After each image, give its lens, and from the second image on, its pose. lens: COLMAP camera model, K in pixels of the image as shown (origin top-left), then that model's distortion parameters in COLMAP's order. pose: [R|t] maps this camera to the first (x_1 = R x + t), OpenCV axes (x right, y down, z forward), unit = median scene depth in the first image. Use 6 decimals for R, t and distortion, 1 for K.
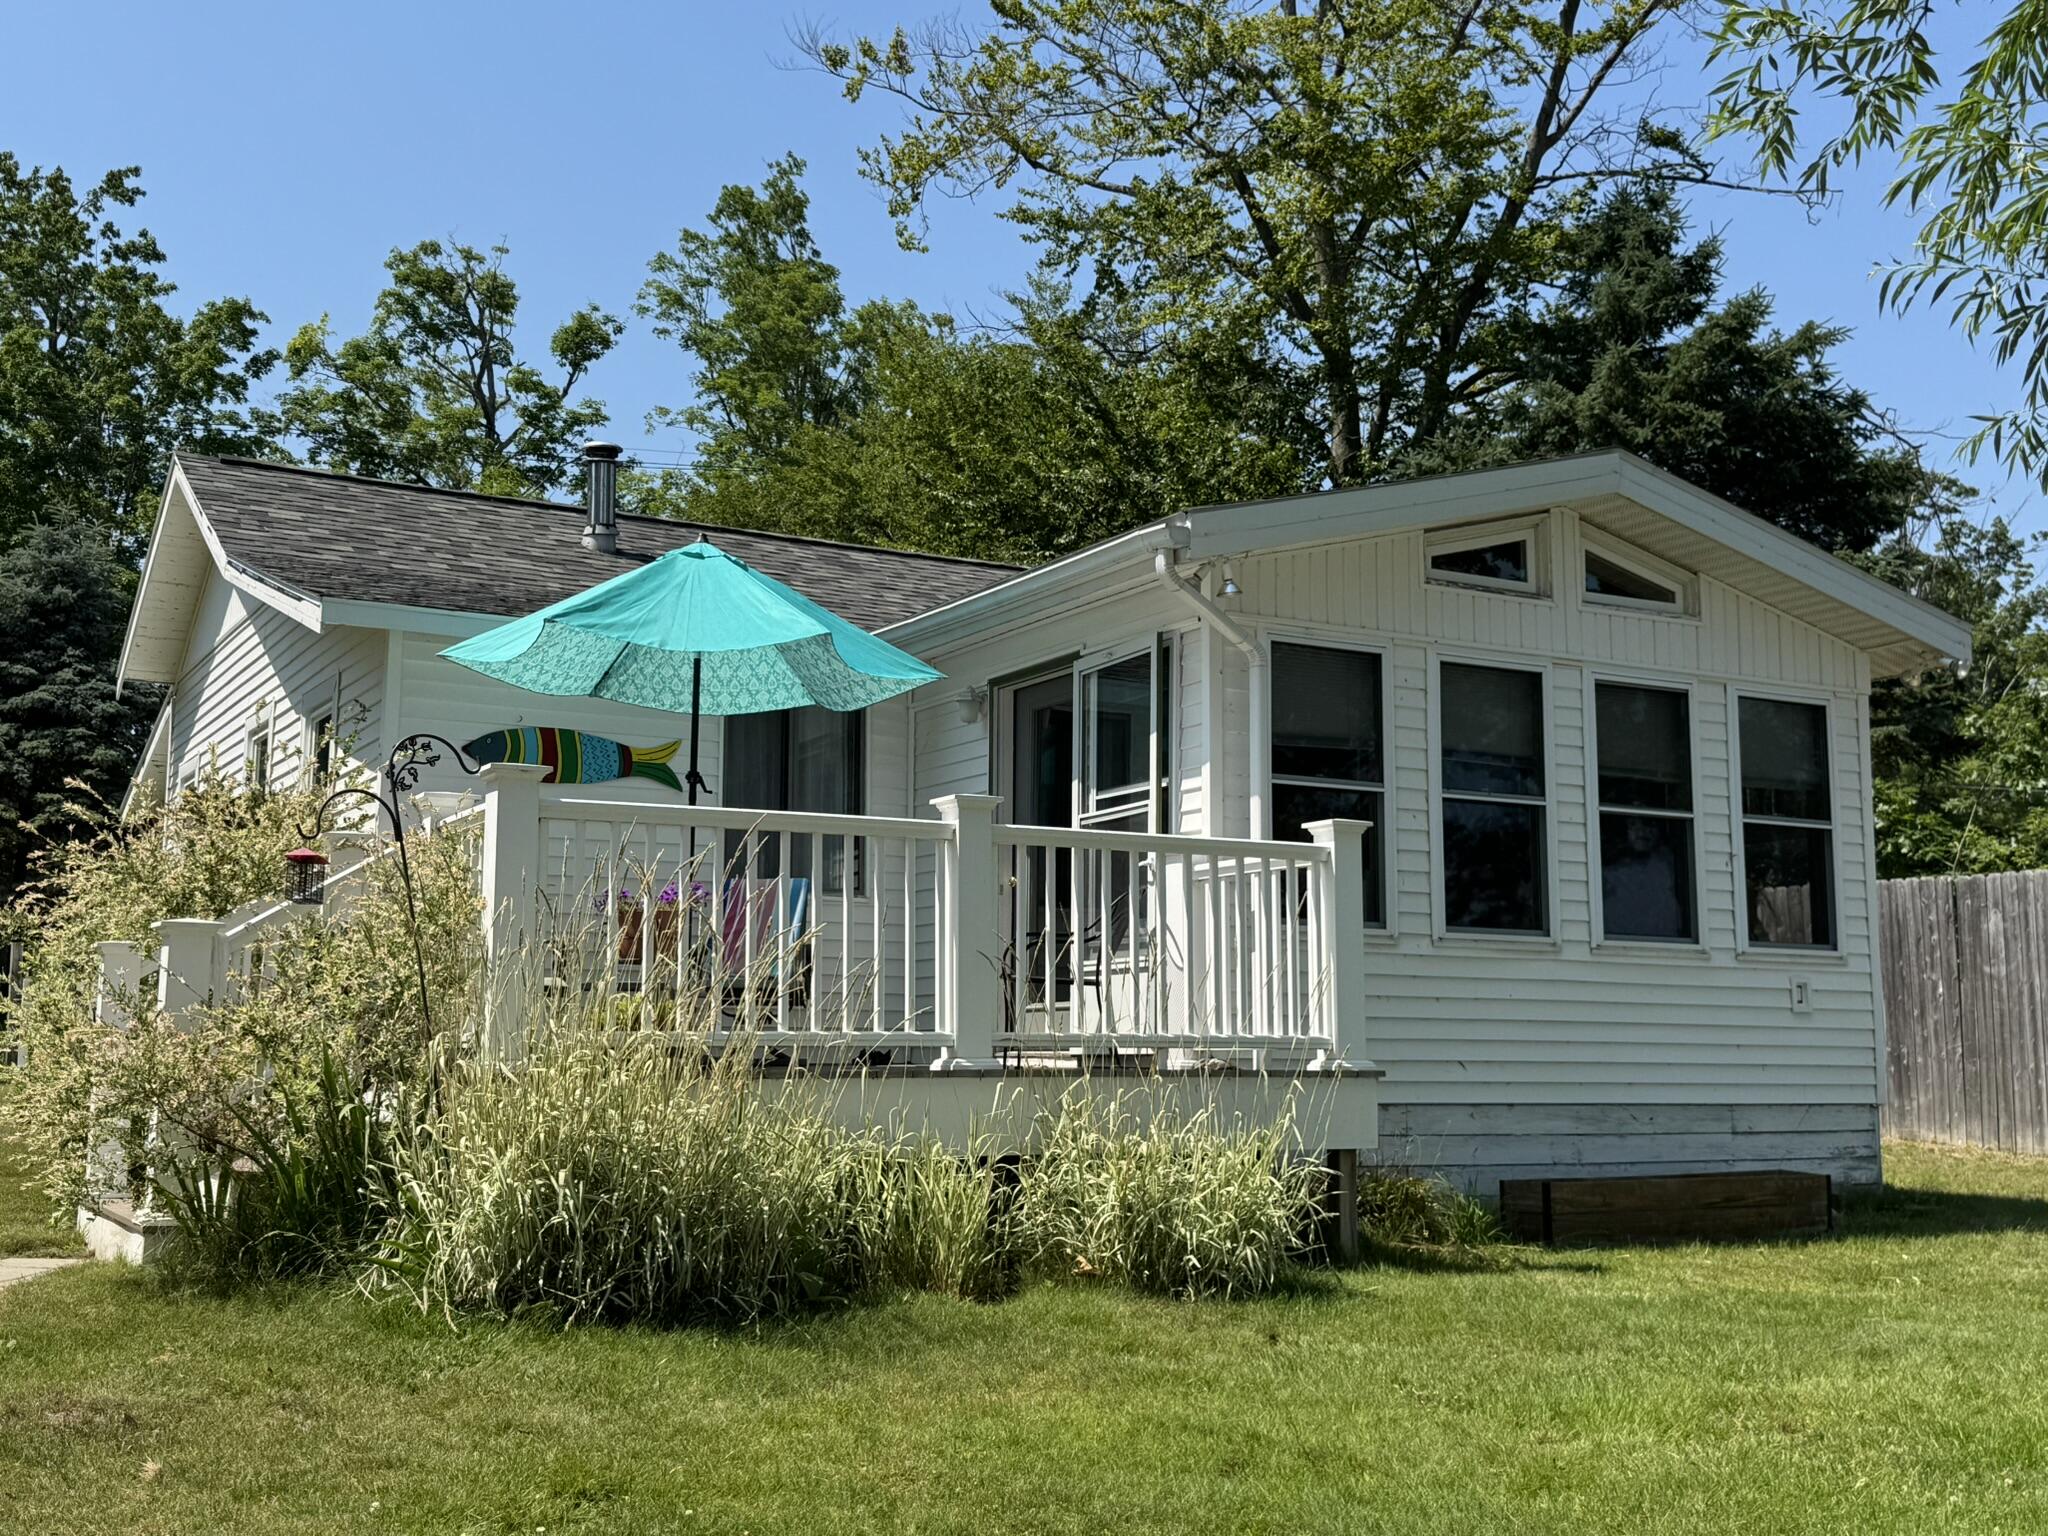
lens RADIAL K [[2174.9, 0, 1027.7], [0, 2174.9, 764.5], [0, 0, 1]] dist [0.097006, 0.000000]
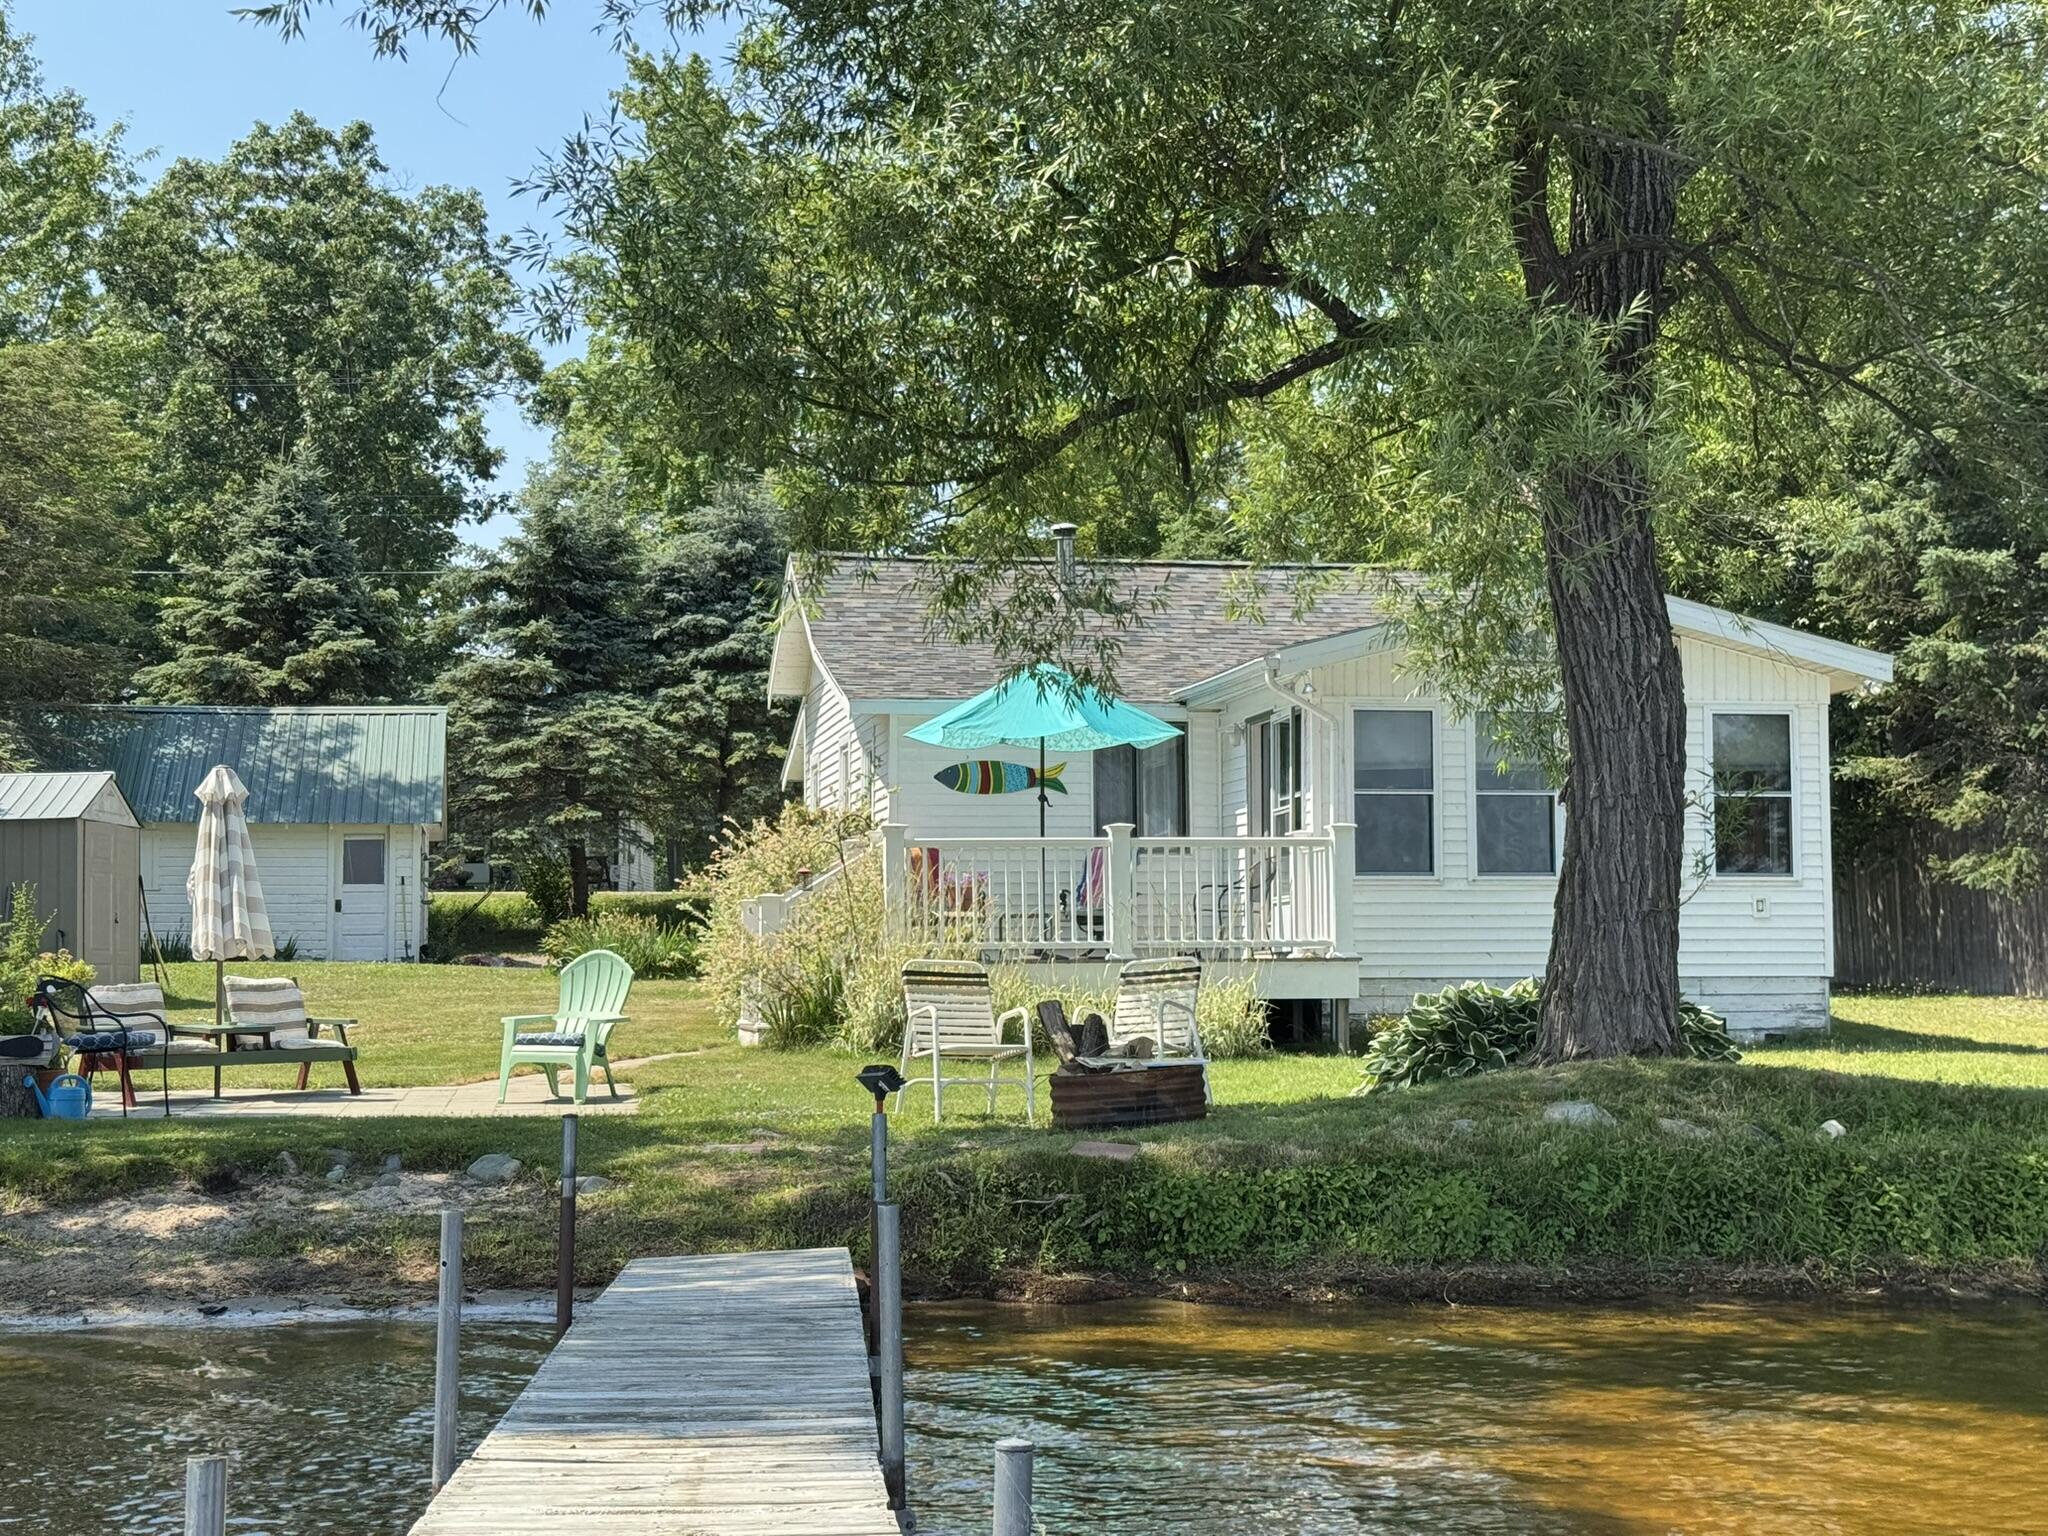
lens RADIAL K [[3110.2, 0, 1021.8], [0, 3110.2, 766.0], [0, 0, 1]] dist [0.221881, 0.000000]
pose [[0.943121, -0.033789, -0.330727, 0.577978], [0.054827, 0.997008, 0.054488, -0.137722], [0.327897, -0.069521, 0.942152, -1.193171]]
